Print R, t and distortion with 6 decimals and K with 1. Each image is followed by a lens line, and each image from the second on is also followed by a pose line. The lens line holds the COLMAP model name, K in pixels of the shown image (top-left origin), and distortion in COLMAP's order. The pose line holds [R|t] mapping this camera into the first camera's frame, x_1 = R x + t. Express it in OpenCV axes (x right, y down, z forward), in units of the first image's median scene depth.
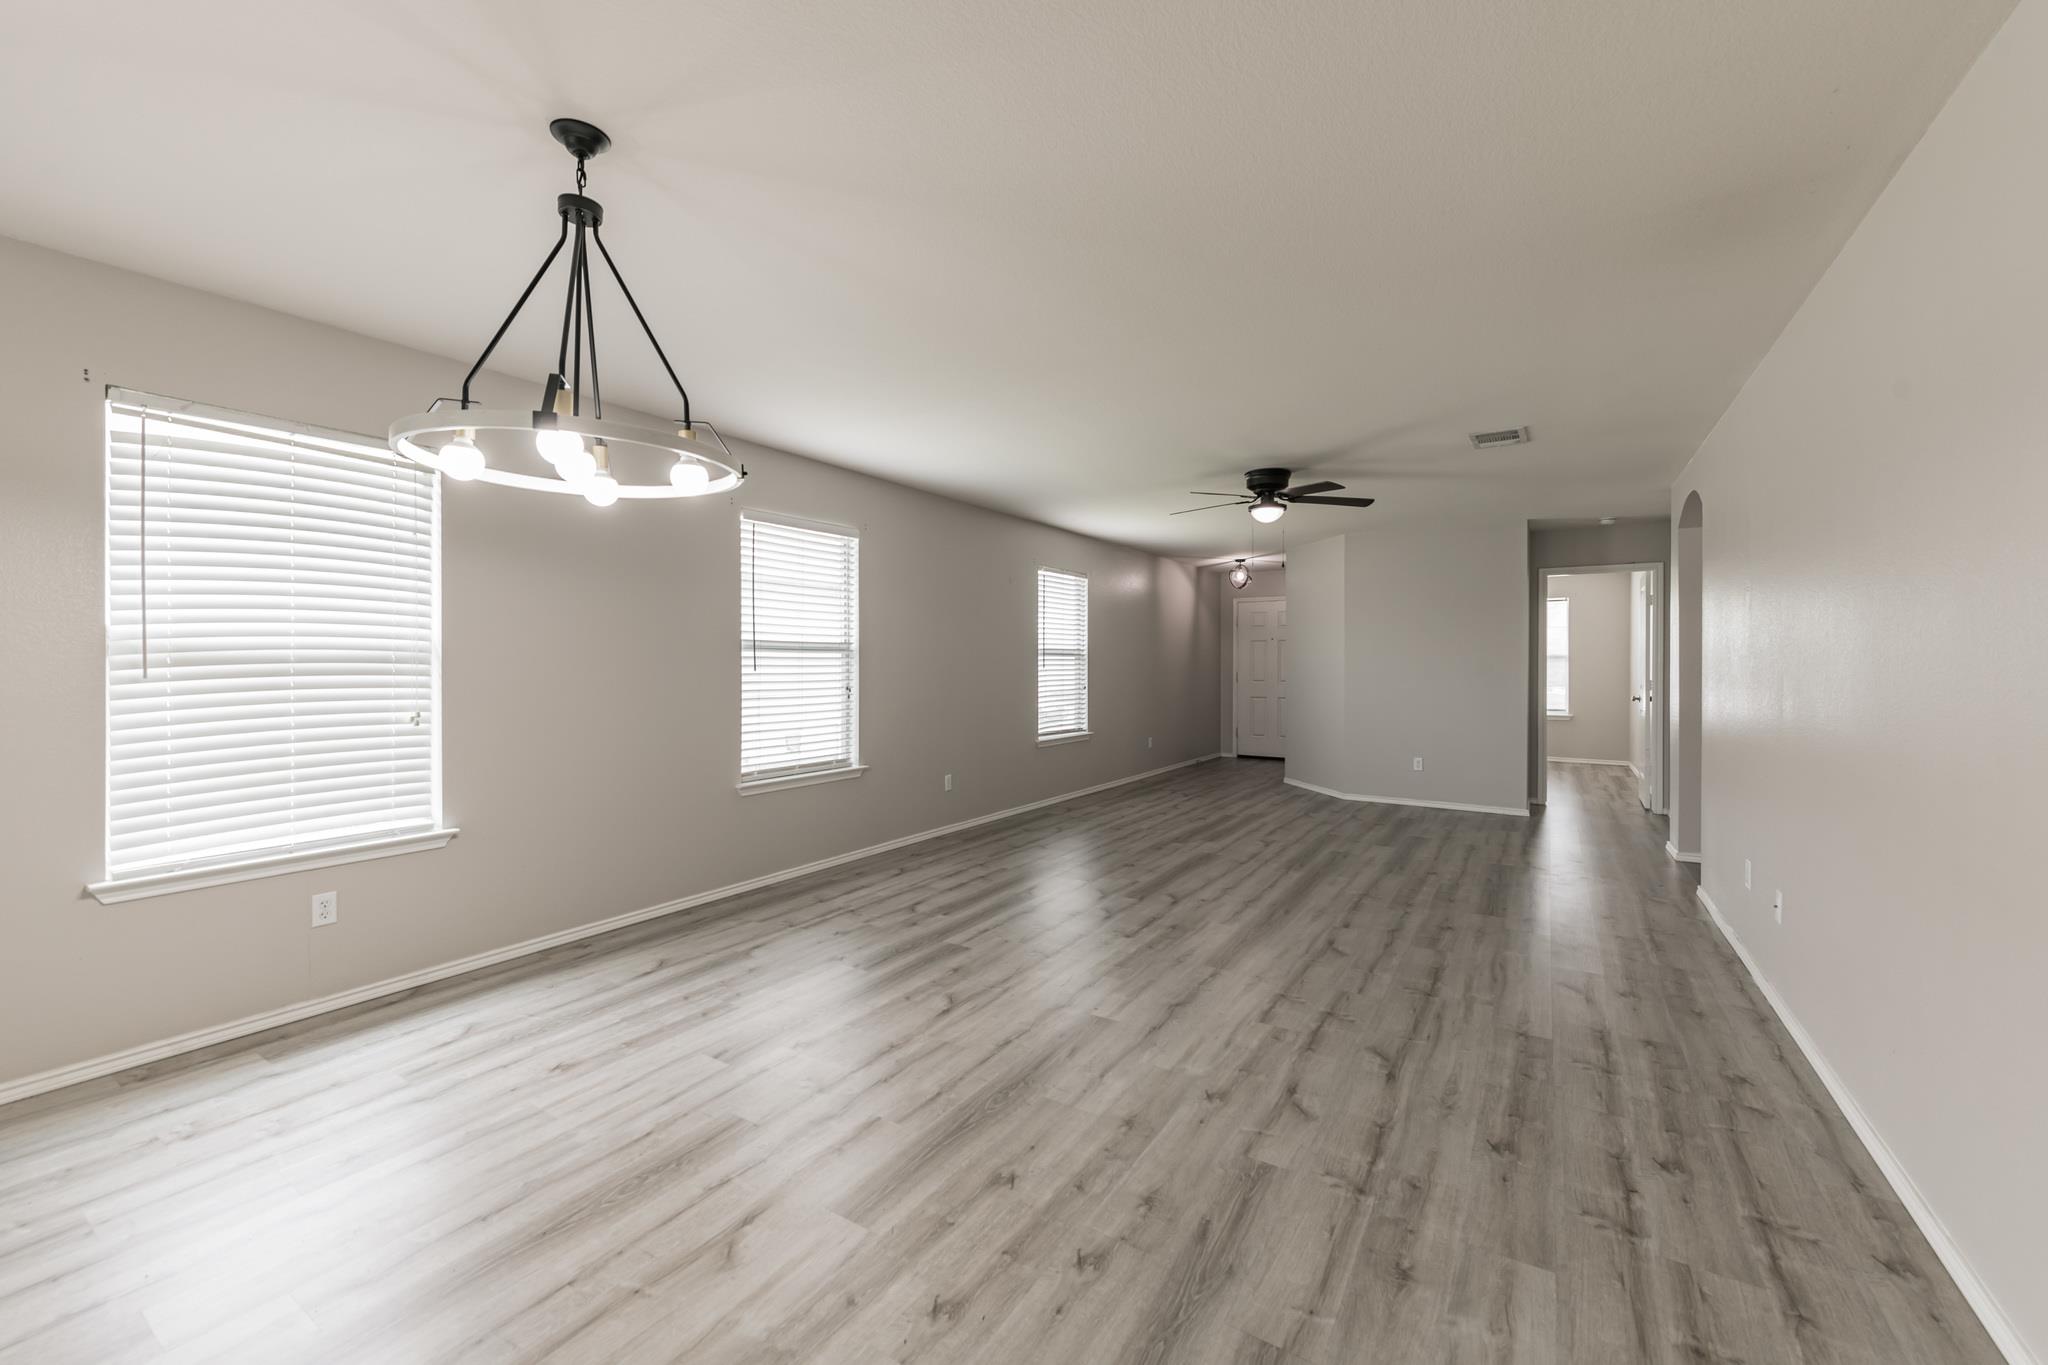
lens RADIAL K [[813.5, 0, 1011.1], [0, 813.5, 671.1], [0, 0, 1]] dist [0.011534, -0.005736]
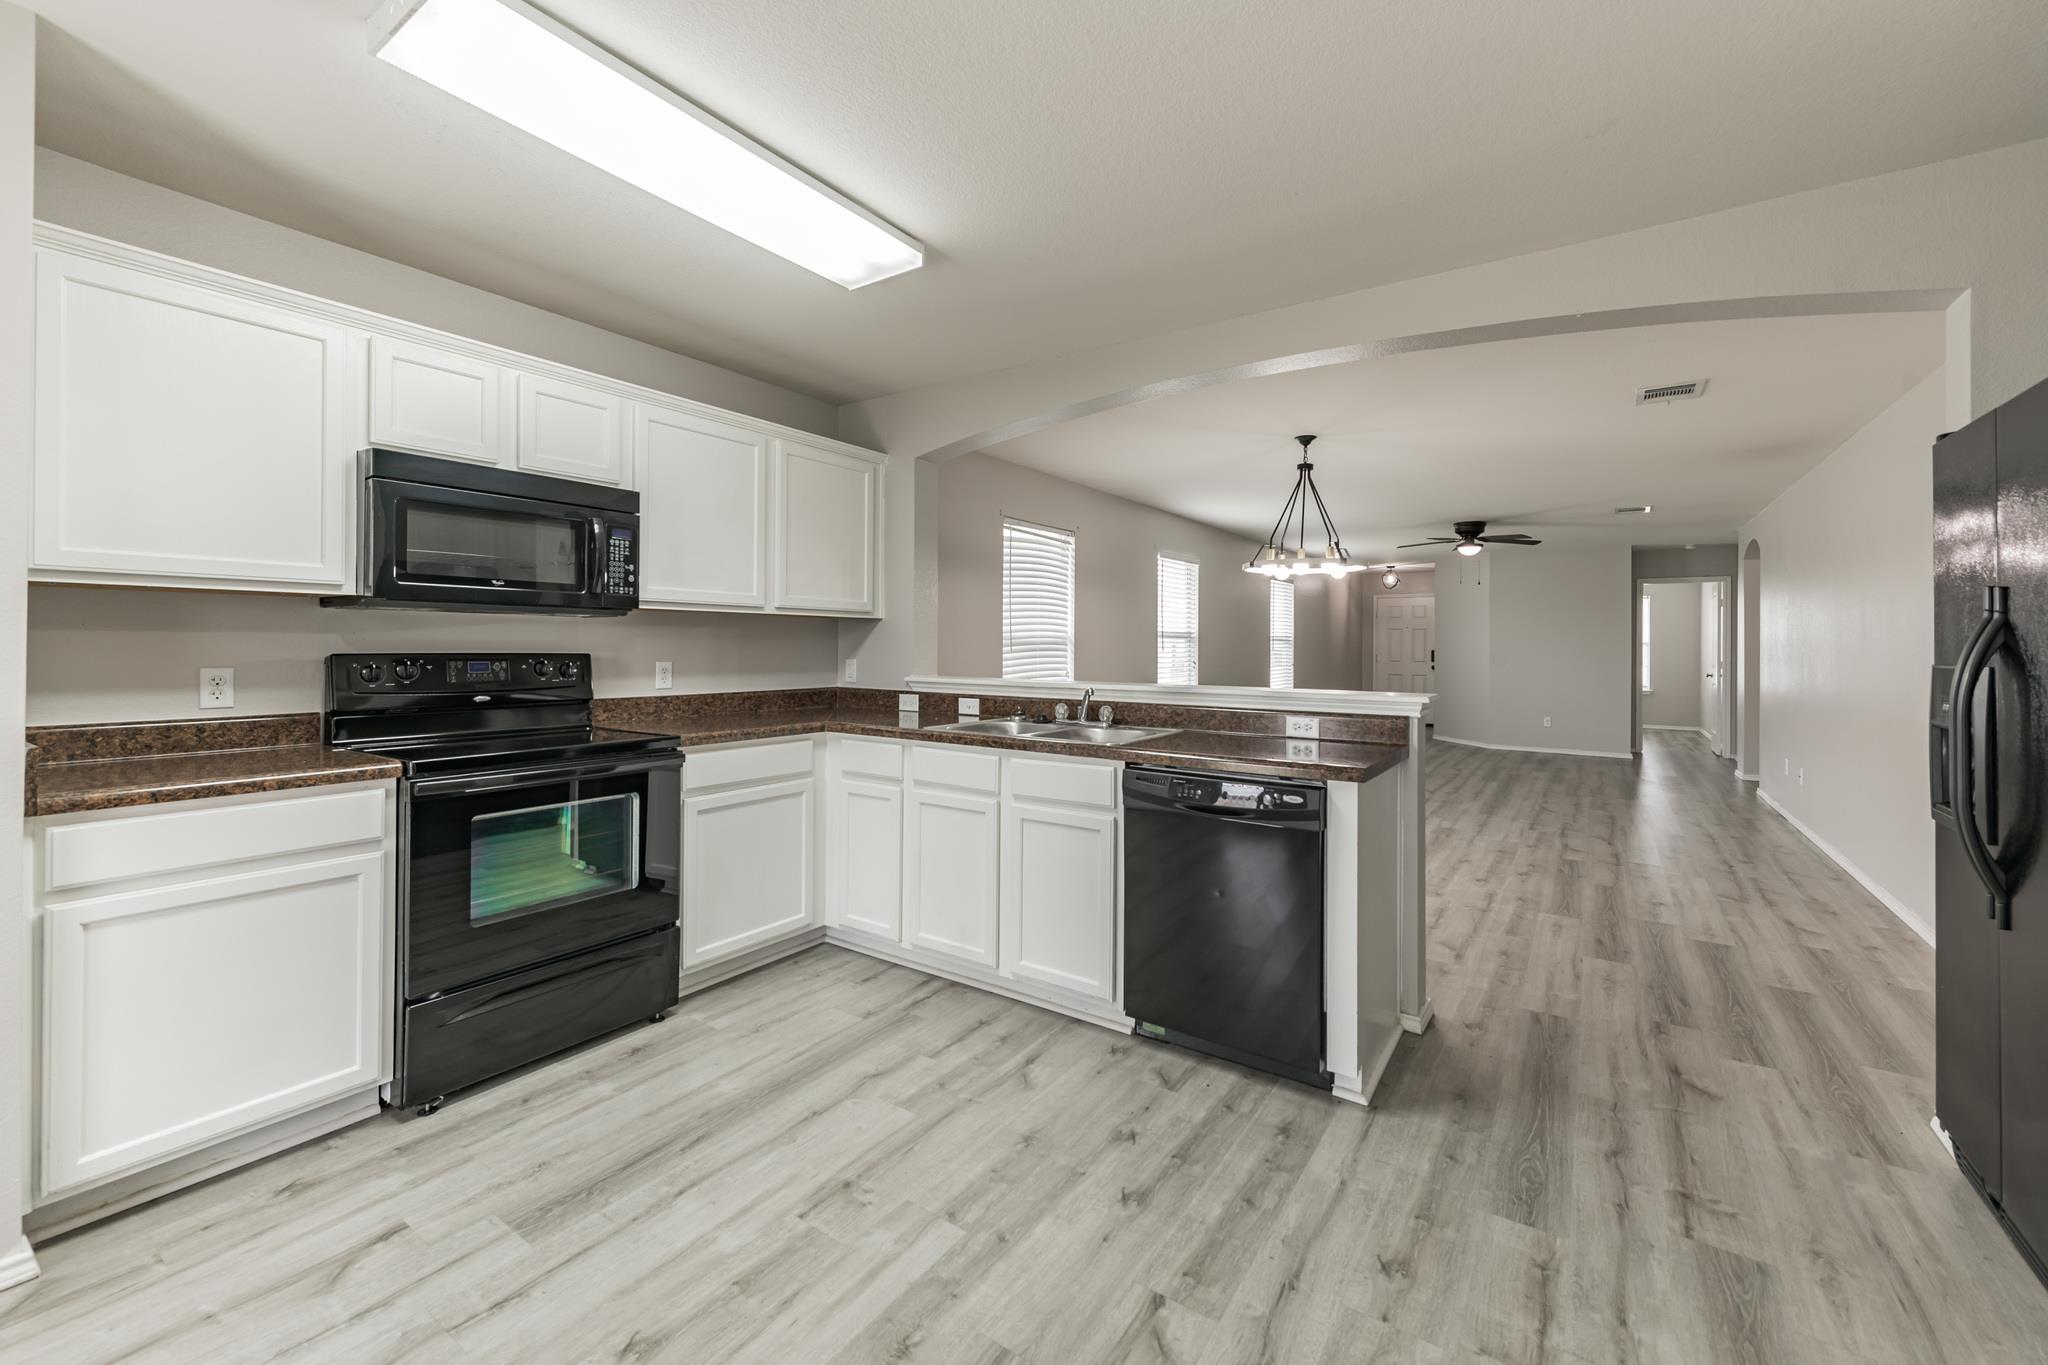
lens RADIAL K [[825.6, 0, 1025.8], [0, 825.6, 642.3], [0, 0, 1]] dist [0.002815, -0.000197]
pose [[0.999696, 0.006800, -0.023695, -0.600229], [-0.007065, 0.999913, -0.011135, 0.004153], [0.023617, 0.011299, 0.999657, -0.709016]]
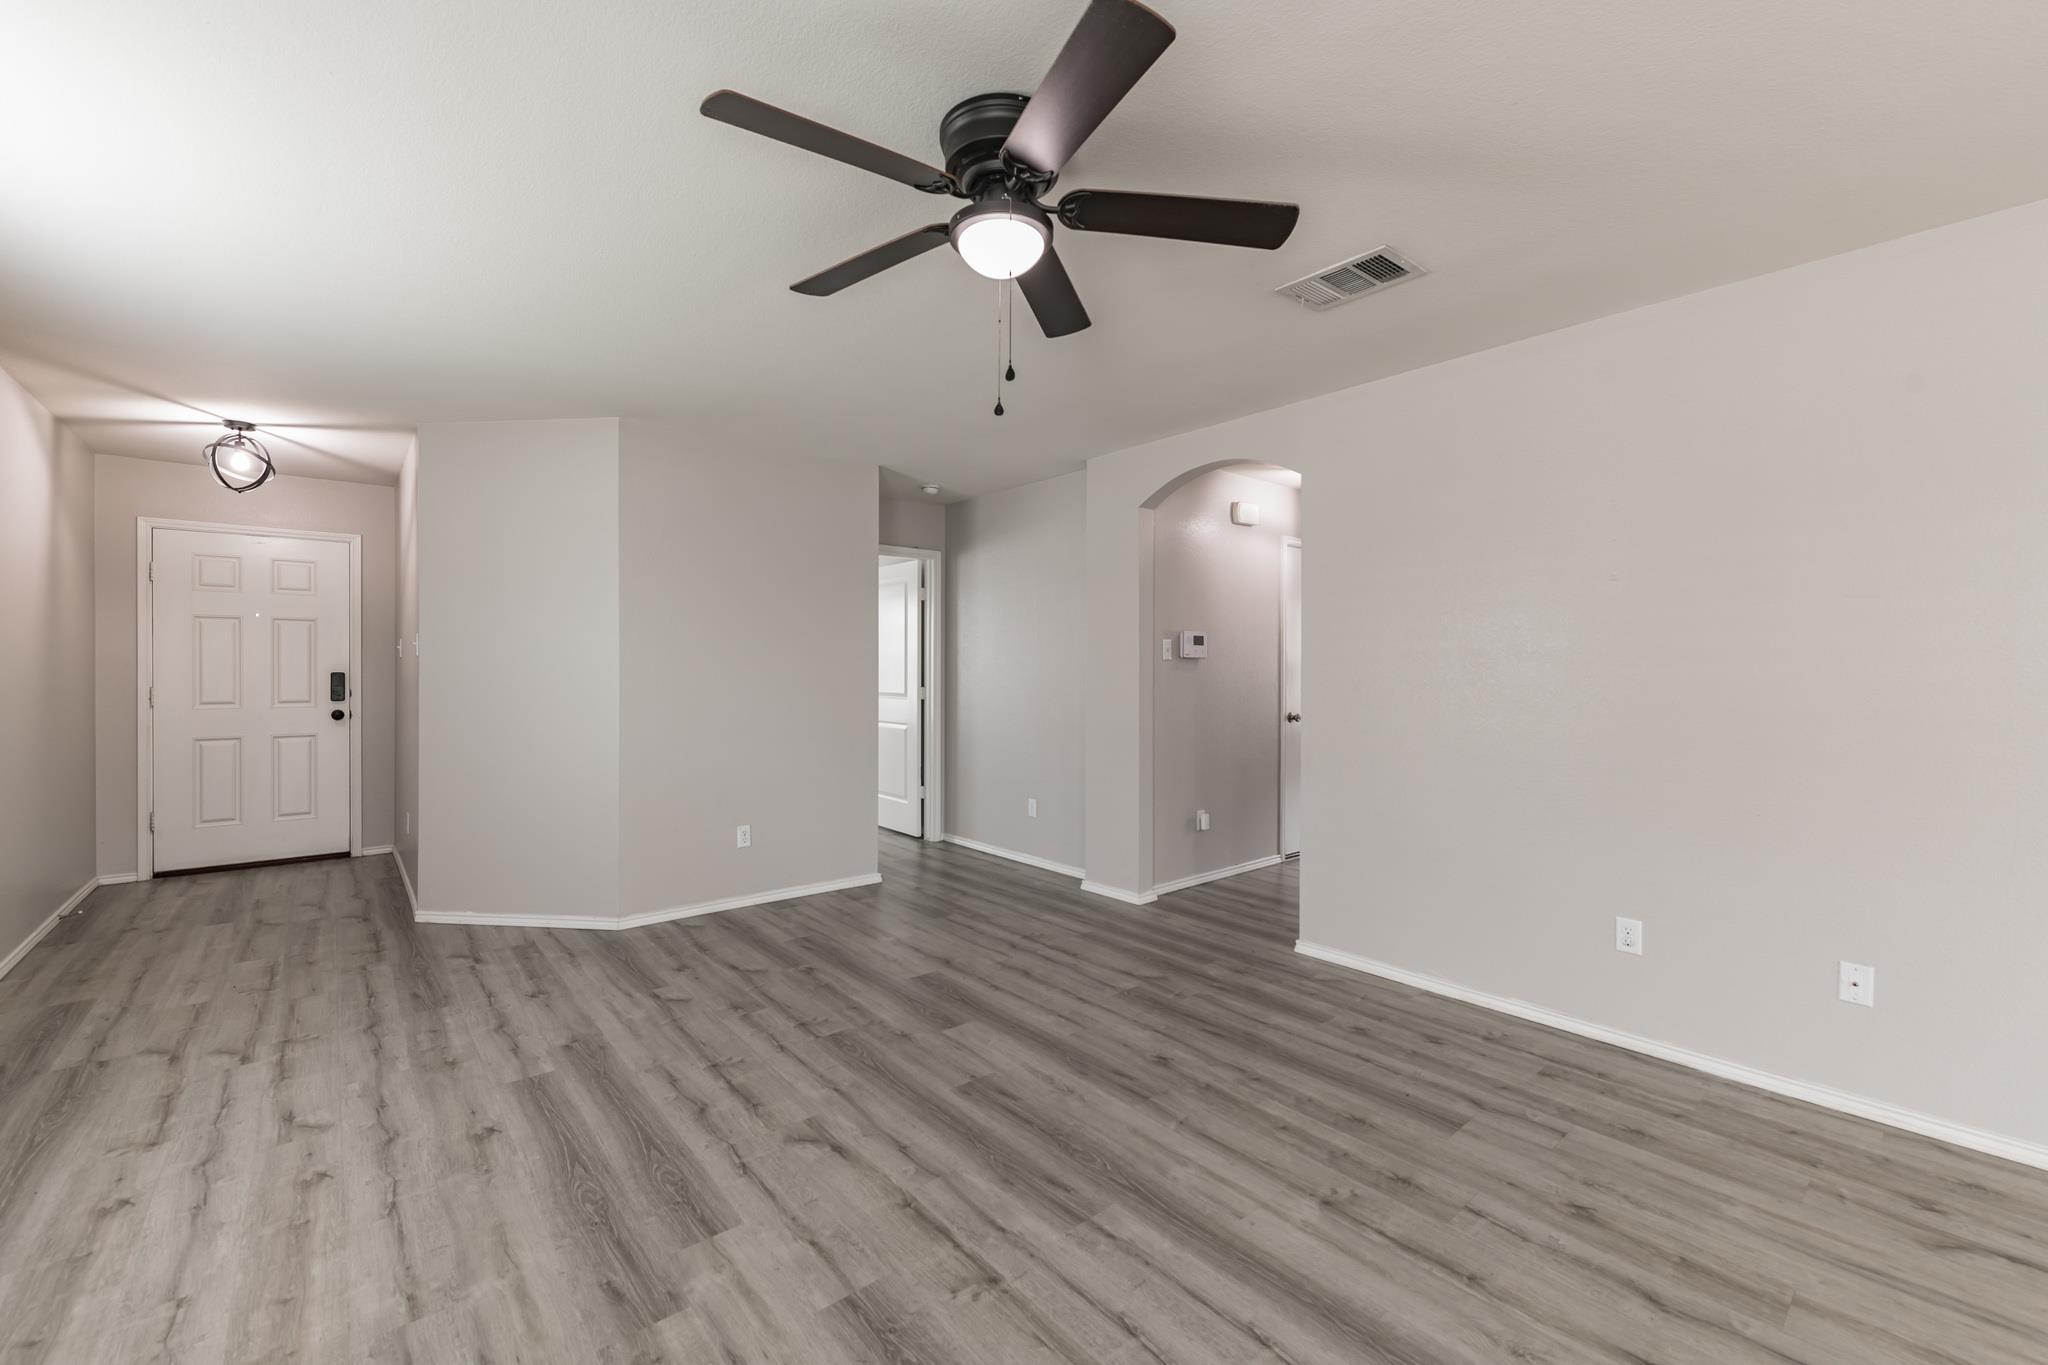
lens RADIAL K [[828.4, 0, 1021.3], [0, 828.4, 662.8], [0, 0, 1]] dist [0.001062, -0.000399]
pose [[0.288435, 0.004646, 0.957488, -0.044221], [0.004950, 0.999968, -0.006344, -0.015305], [-0.957487, 0.006570, 0.288403, 1.106307]]
